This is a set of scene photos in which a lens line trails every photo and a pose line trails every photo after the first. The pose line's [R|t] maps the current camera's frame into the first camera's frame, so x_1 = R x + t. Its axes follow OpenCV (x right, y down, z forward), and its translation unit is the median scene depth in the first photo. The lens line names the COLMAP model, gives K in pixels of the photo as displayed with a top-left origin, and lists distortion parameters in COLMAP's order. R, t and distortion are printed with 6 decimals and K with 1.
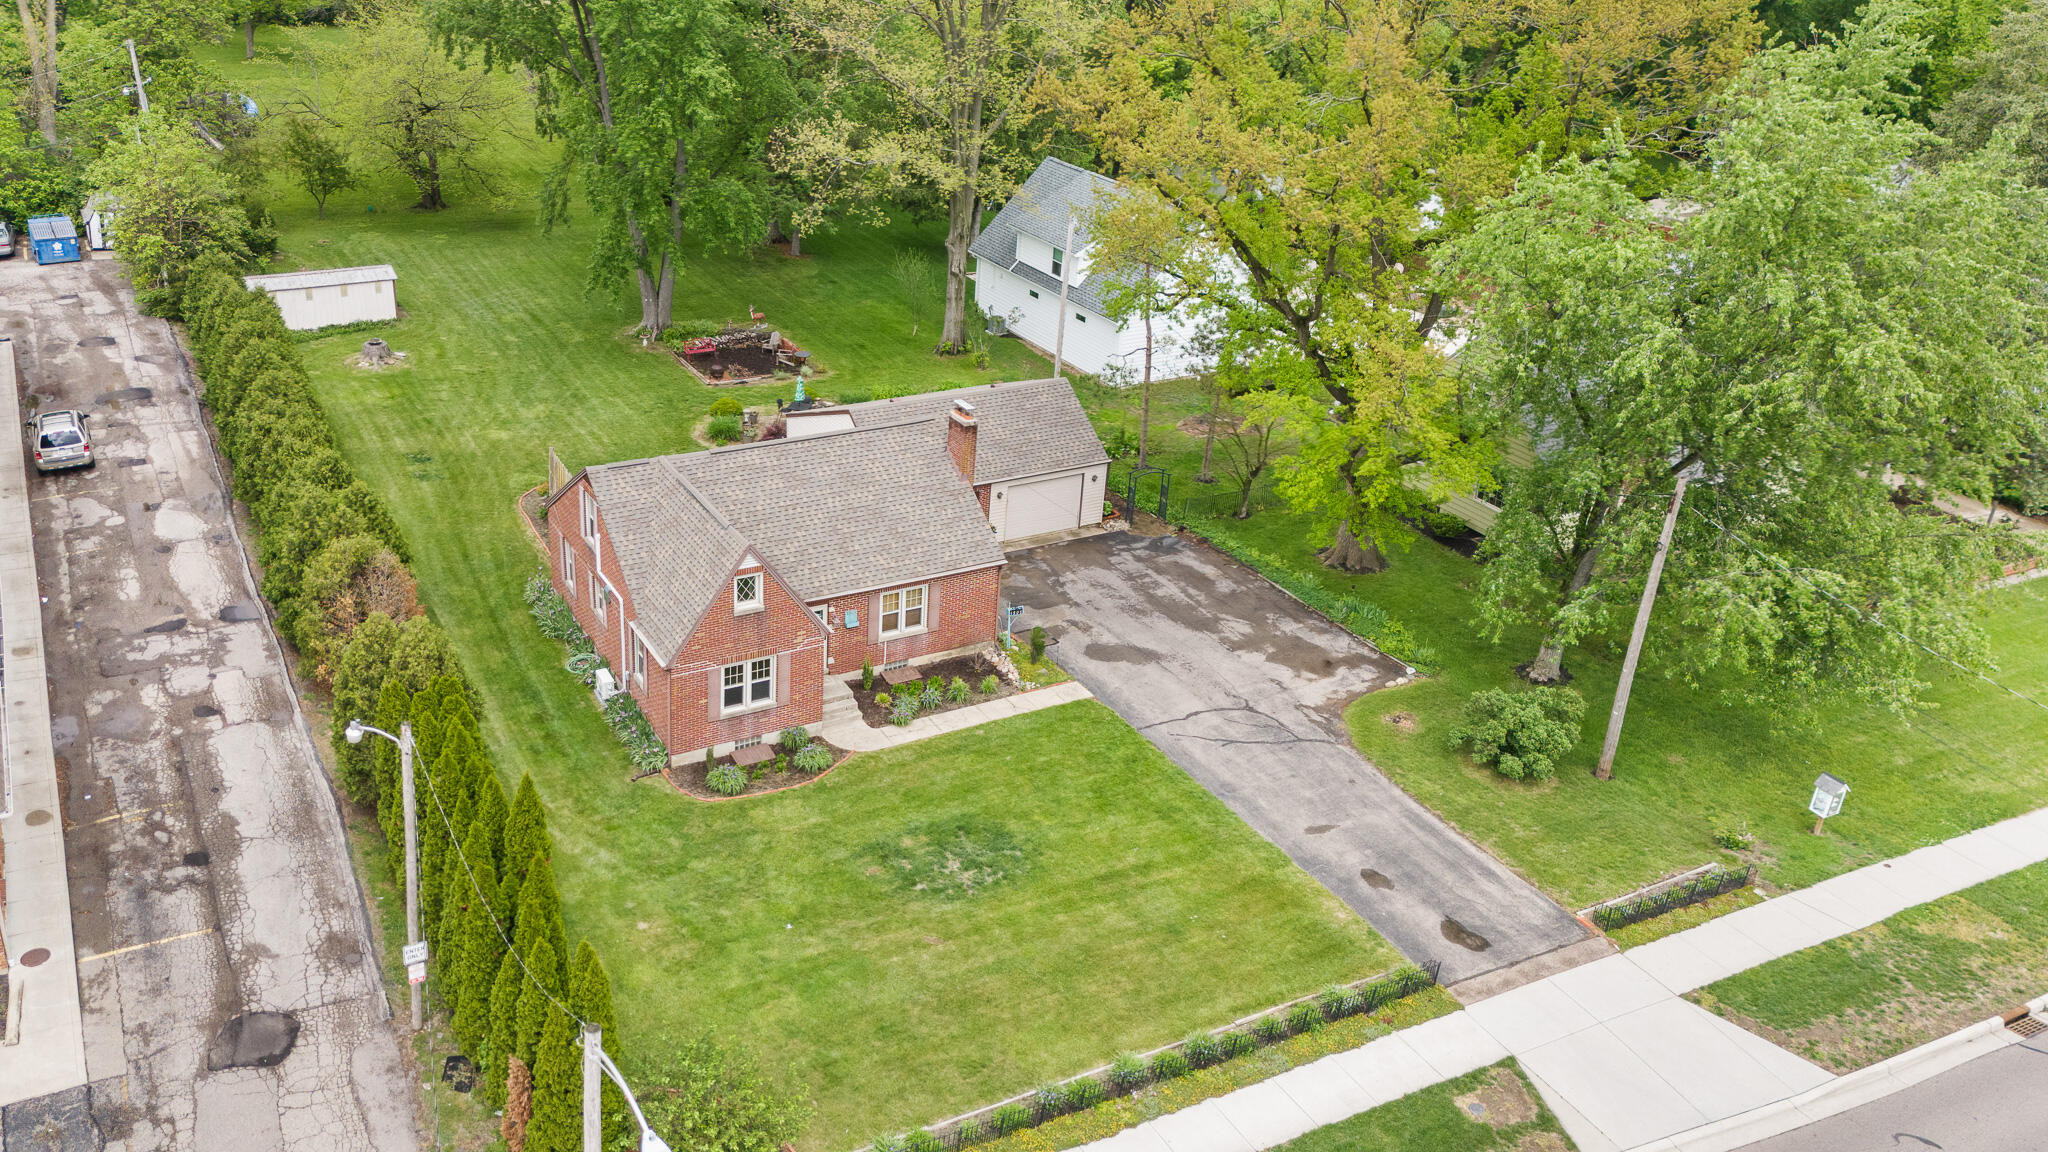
lens RADIAL K [[1557.3, 0, 901.9], [0, 1557.3, 625.3], [0, 0, 1]] dist [0.062188, -0.067835]
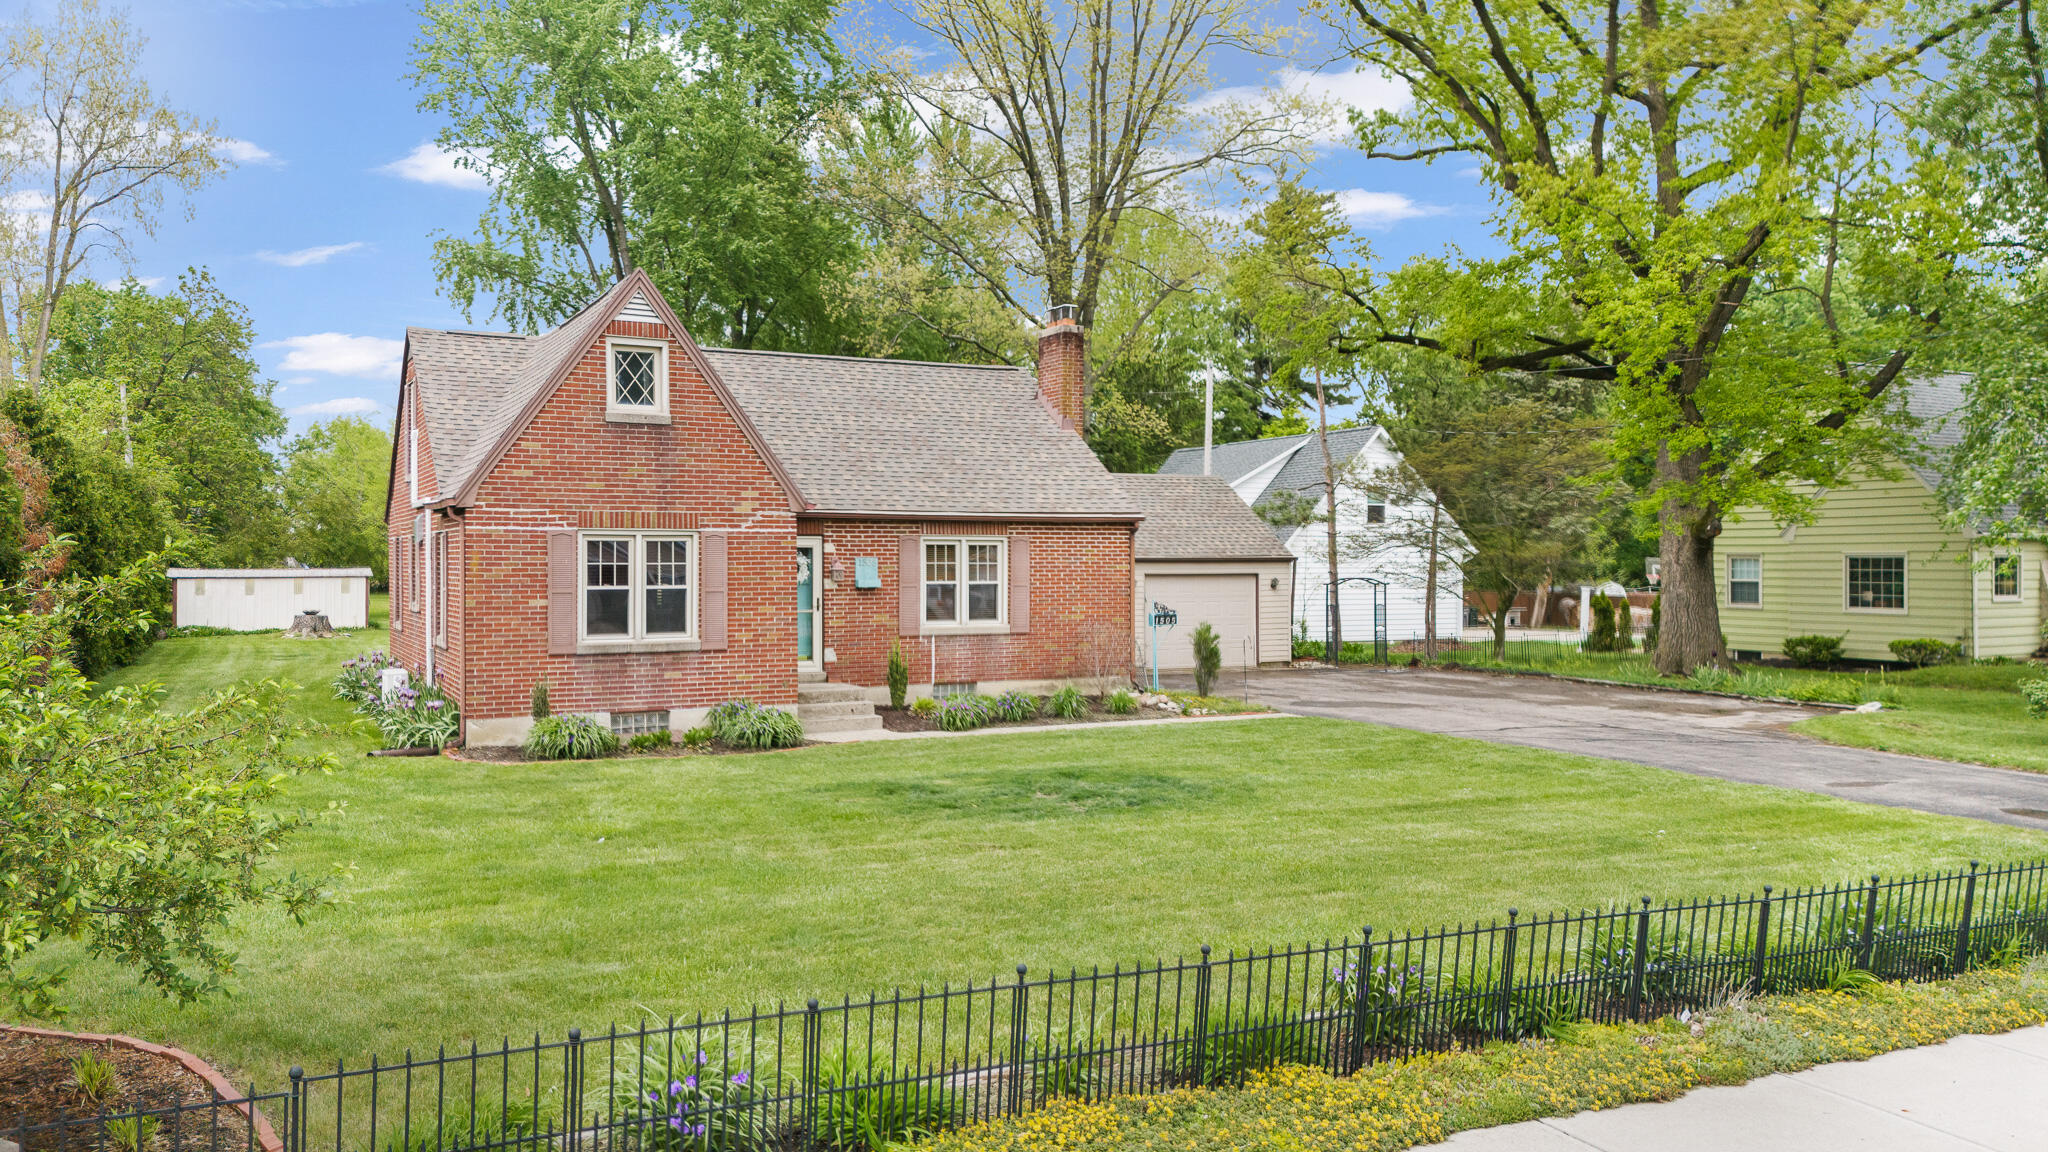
lens RADIAL K [[1557.3, 0, 1044.0], [0, 1557.3, 627.3], [0, 0, 1]] dist [0.062188, -0.067835]
pose [[0.999328, -0.033865, 0.014044, 0.021715], [0.036620, 0.903697, -0.426604, 0.250660], [0.001756, 0.426832, 0.904329, 0.522161]]
